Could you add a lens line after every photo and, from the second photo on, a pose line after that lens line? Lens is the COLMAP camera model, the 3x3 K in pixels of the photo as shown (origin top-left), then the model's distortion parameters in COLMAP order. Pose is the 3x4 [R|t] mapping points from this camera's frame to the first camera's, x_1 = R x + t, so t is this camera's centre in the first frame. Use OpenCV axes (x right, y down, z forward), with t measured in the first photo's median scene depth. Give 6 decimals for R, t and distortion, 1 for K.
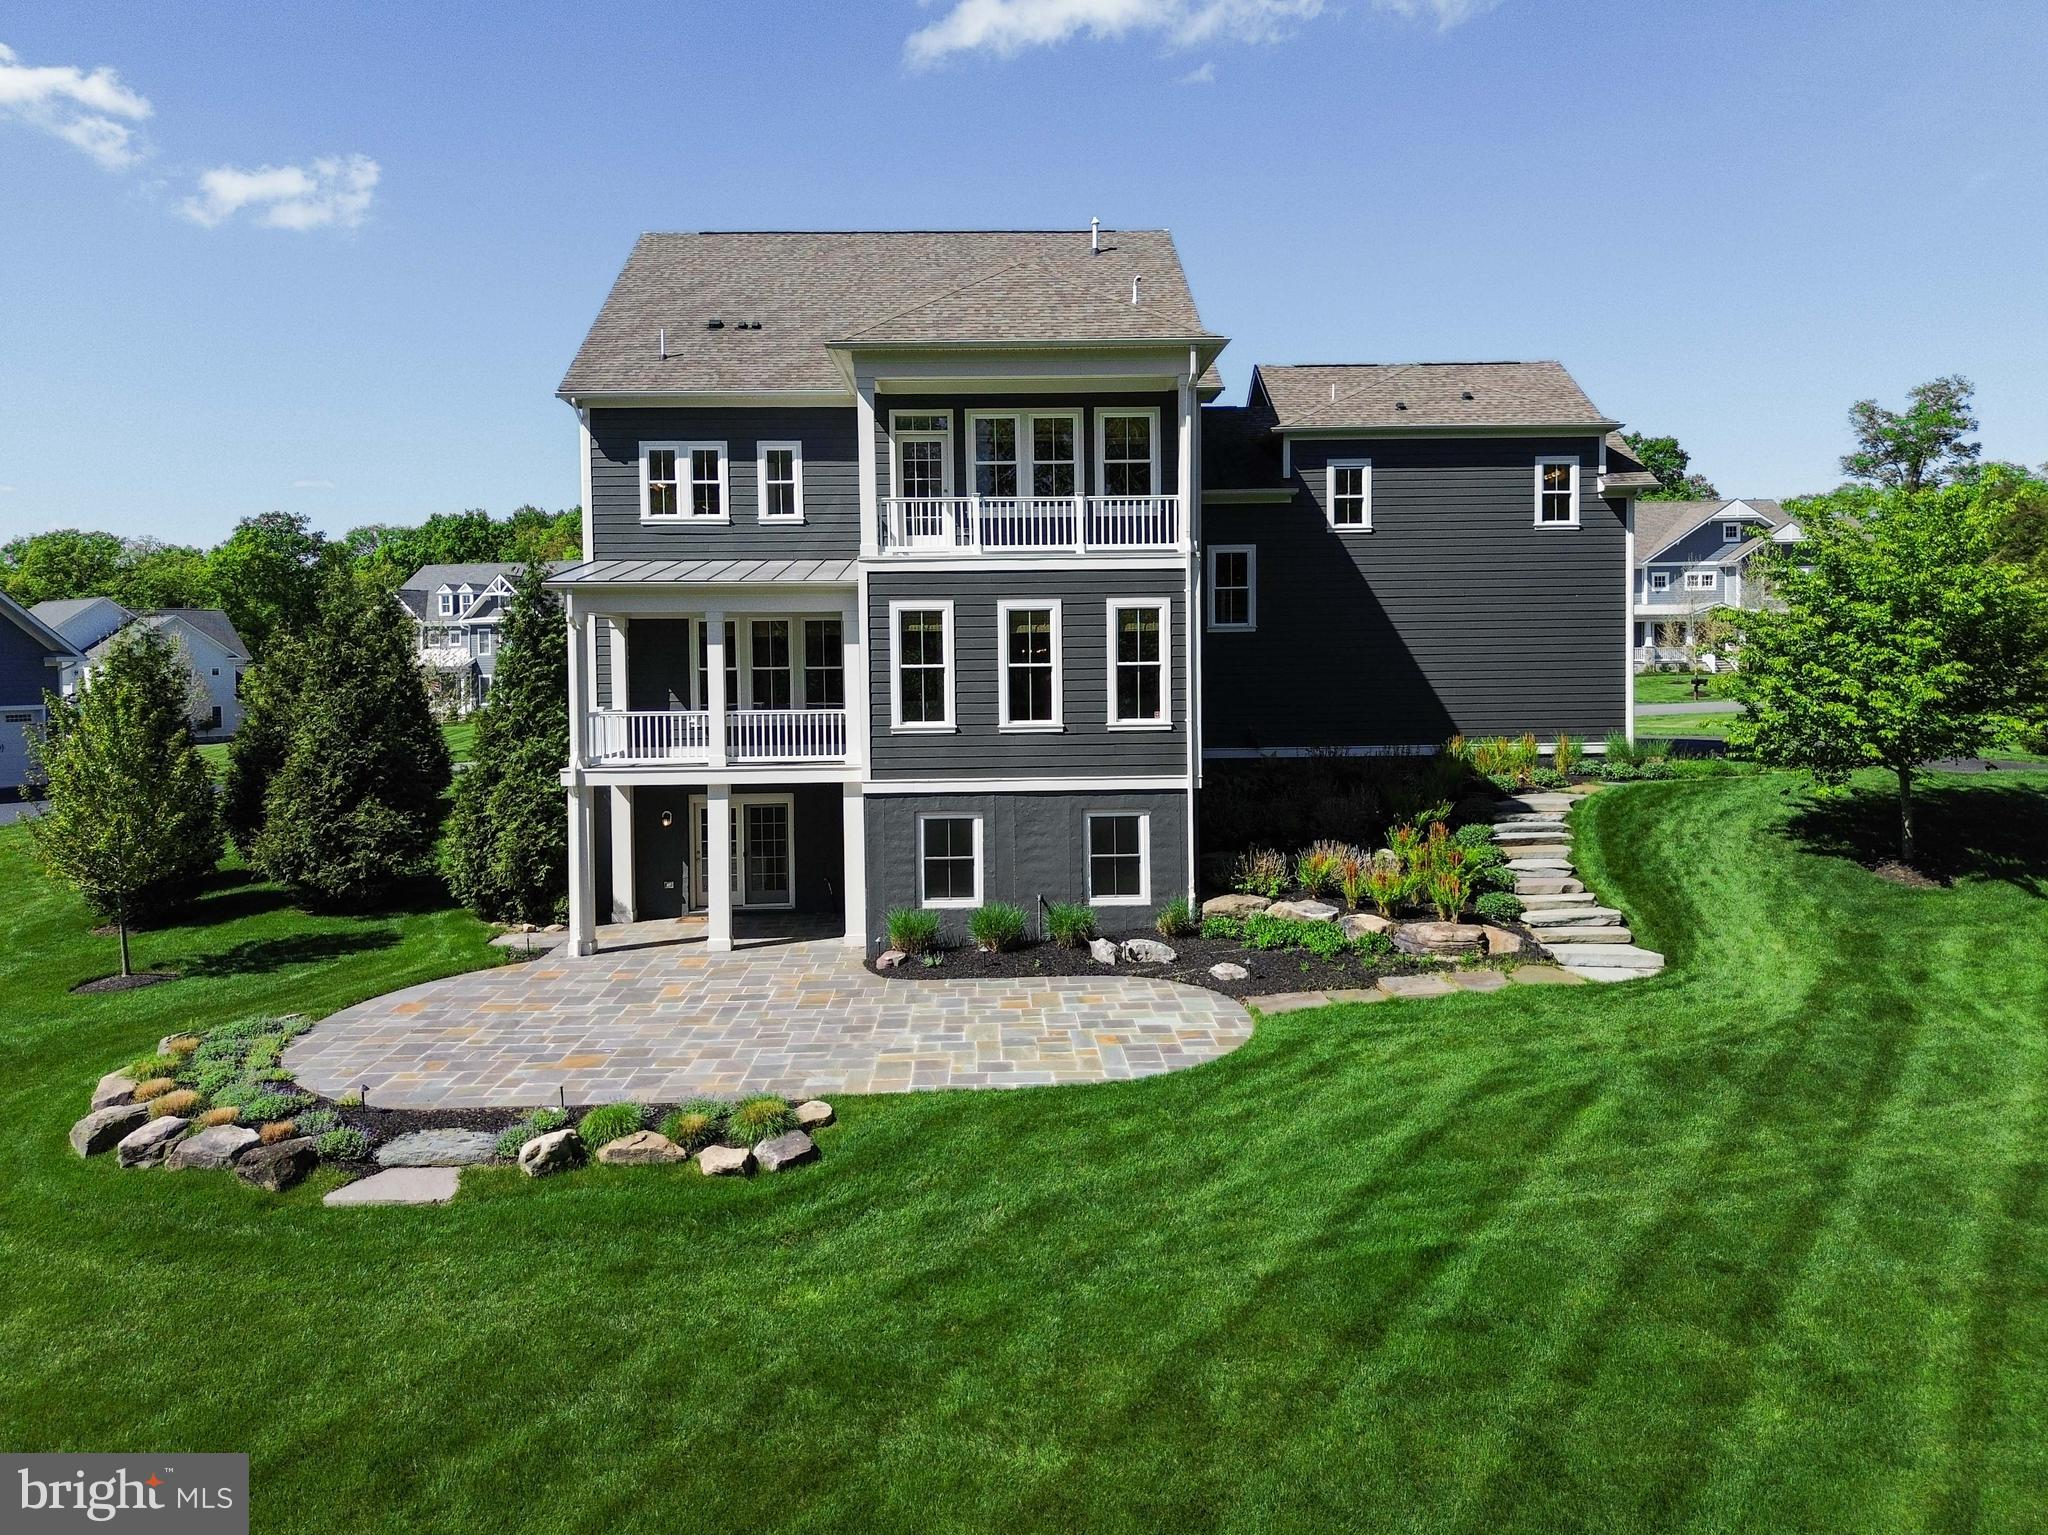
lens RADIAL K [[1485.8, 0, 1049.4], [0, 1485.8, 801.0], [0, 0, 1]] dist [0.048554, -0.040545]
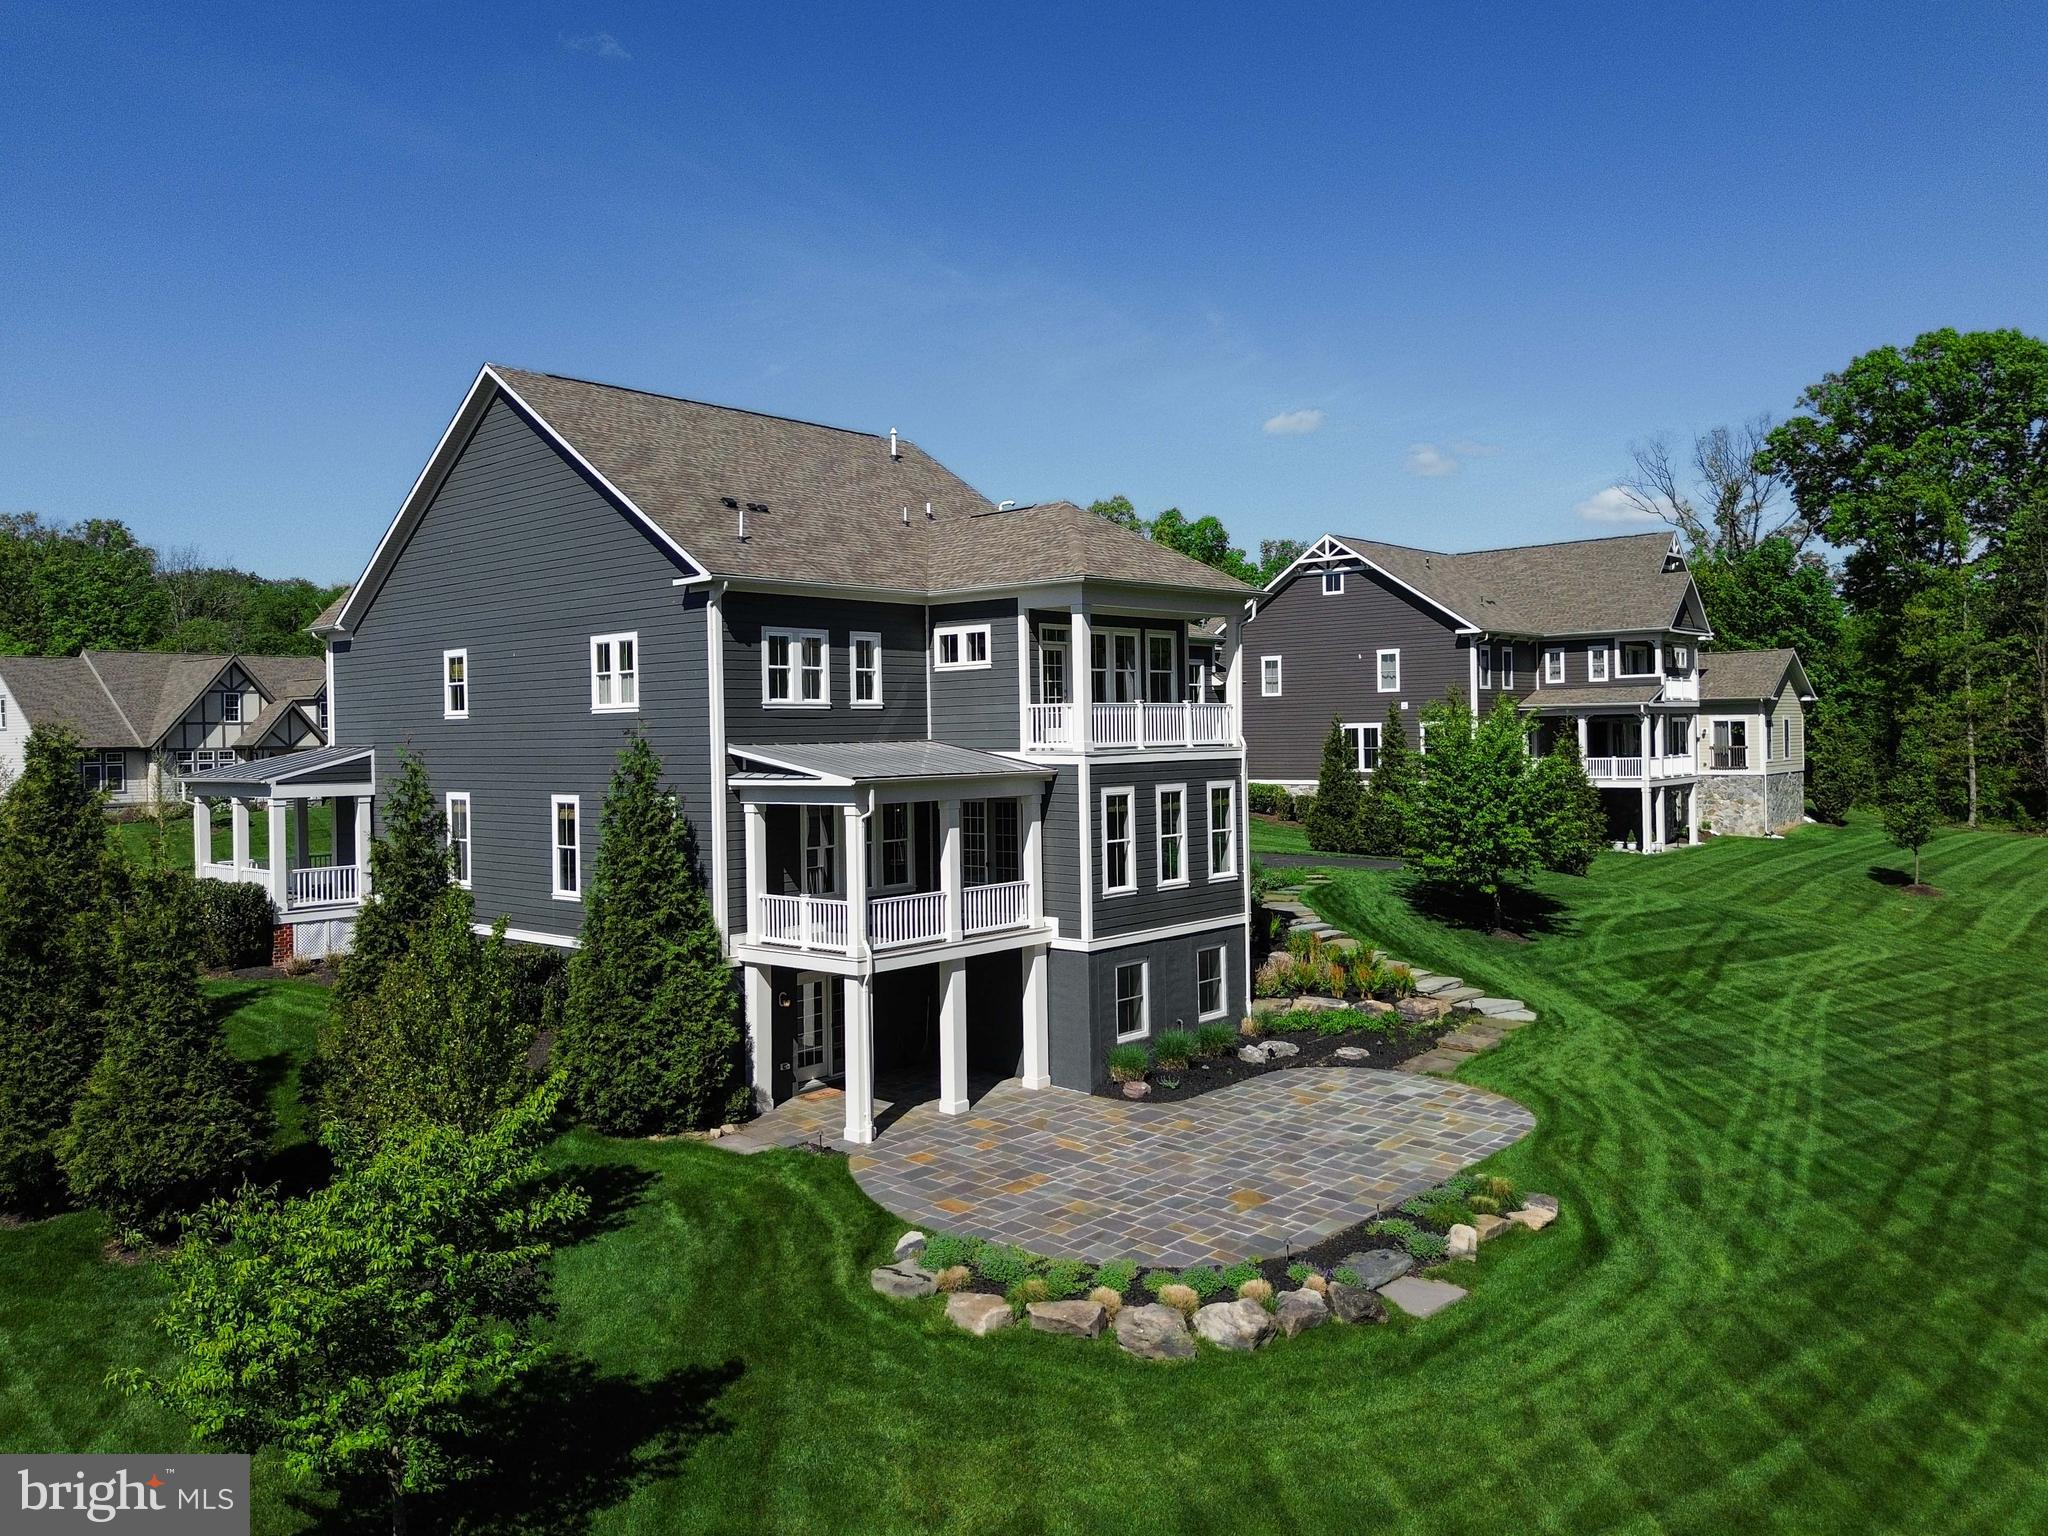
lens RADIAL K [[1485.8, 0, 1026.9], [0, 1485.8, 804.7], [0, 0, 1]] dist [0.048554, -0.040545]
pose [[0.700110, -0.034981, 0.713177, -0.954484], [0.075239, 0.996853, -0.024965, -0.091319], [-0.710059, 0.071137, 0.700539, 0.198472]]
